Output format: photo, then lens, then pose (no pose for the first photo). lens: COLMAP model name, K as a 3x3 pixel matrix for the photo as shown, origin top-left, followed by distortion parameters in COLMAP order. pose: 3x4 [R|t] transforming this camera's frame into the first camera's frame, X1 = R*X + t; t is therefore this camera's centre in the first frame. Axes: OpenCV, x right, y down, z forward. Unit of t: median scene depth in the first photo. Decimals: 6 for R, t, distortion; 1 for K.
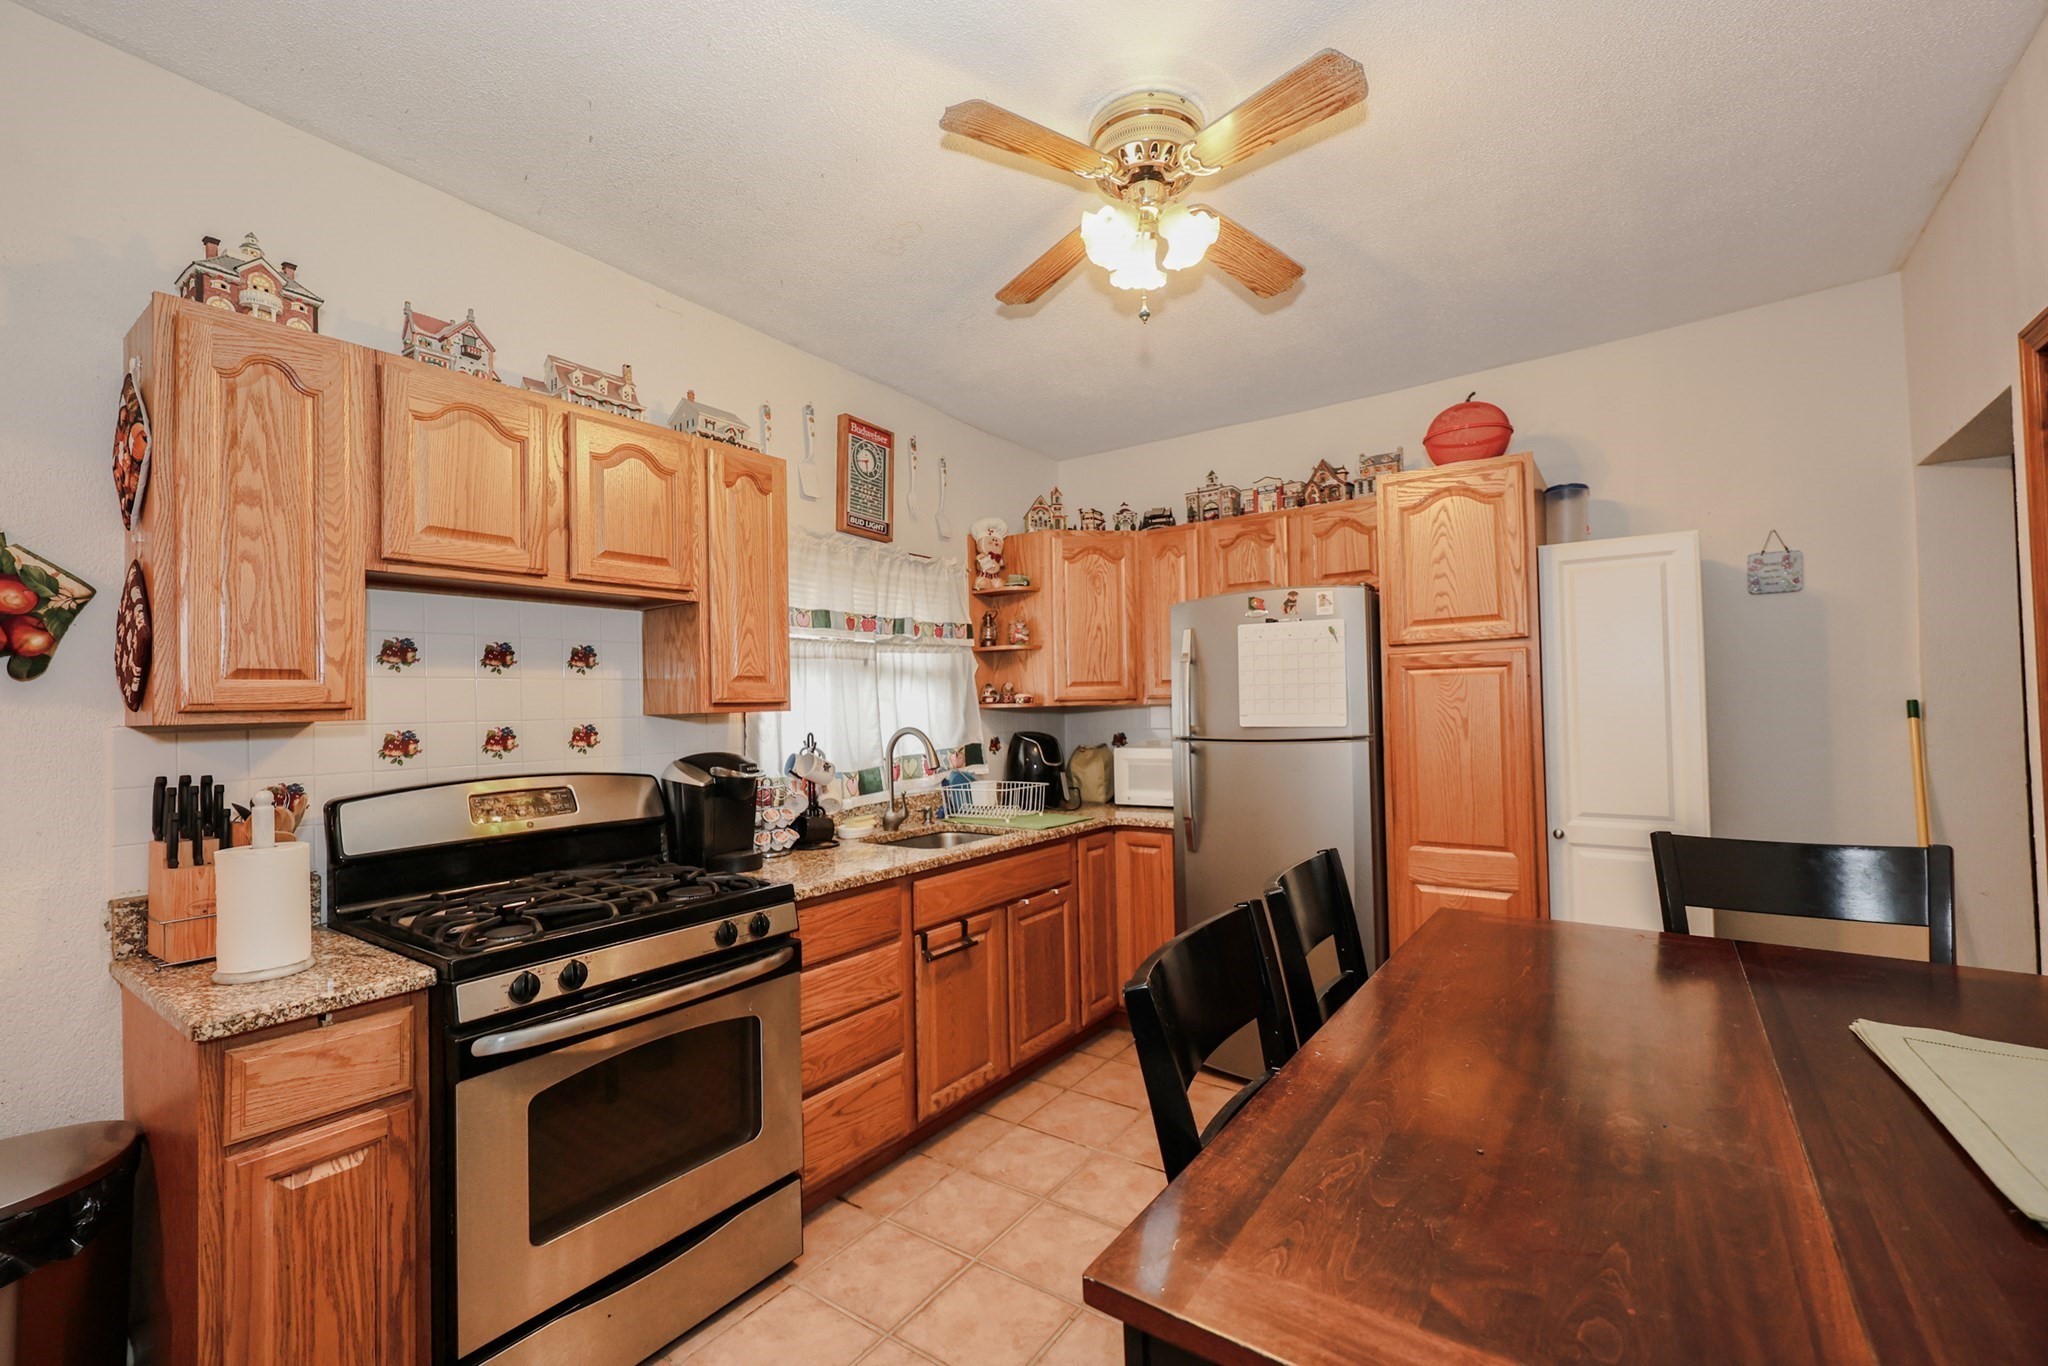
lens RADIAL K [[842.0, 0, 1016.4], [0, 842.0, 684.8], [0, 0, 1]] dist [-0.001135, -0.000962]
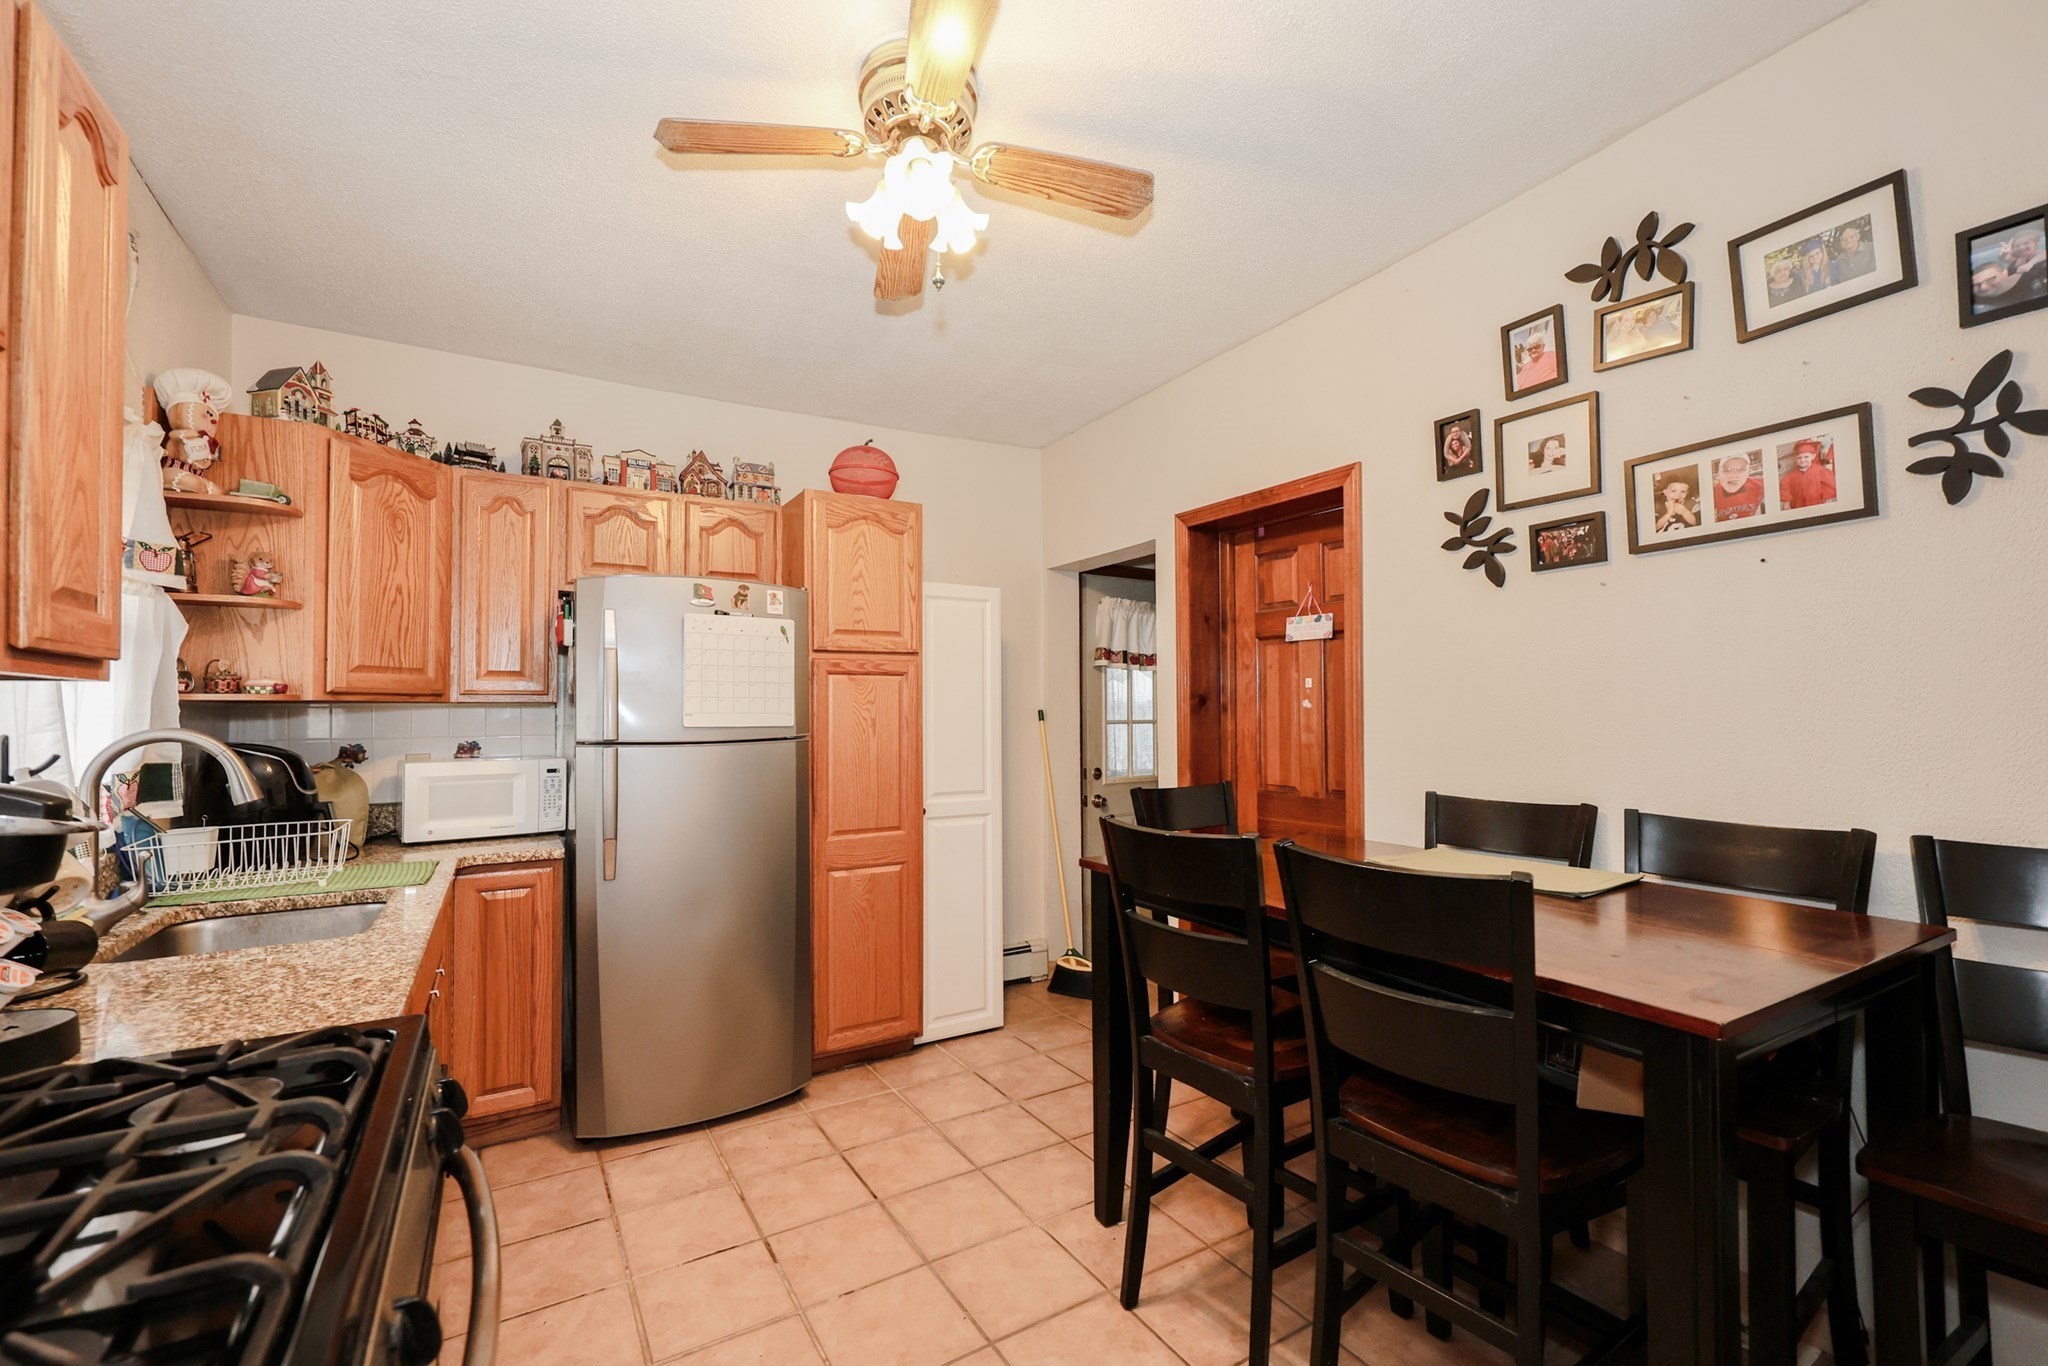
lens RADIAL K [[842.0, 0, 1010.4], [0, 842.0, 690.1], [0, 0, 1]] dist [-0.001135, -0.000962]
pose [[0.418750, 0.039825, 0.907228, -0.327333], [-0.028273, 0.999125, -0.030809, 0.023036], [-0.907661, -0.012749, 0.419510, 0.260008]]
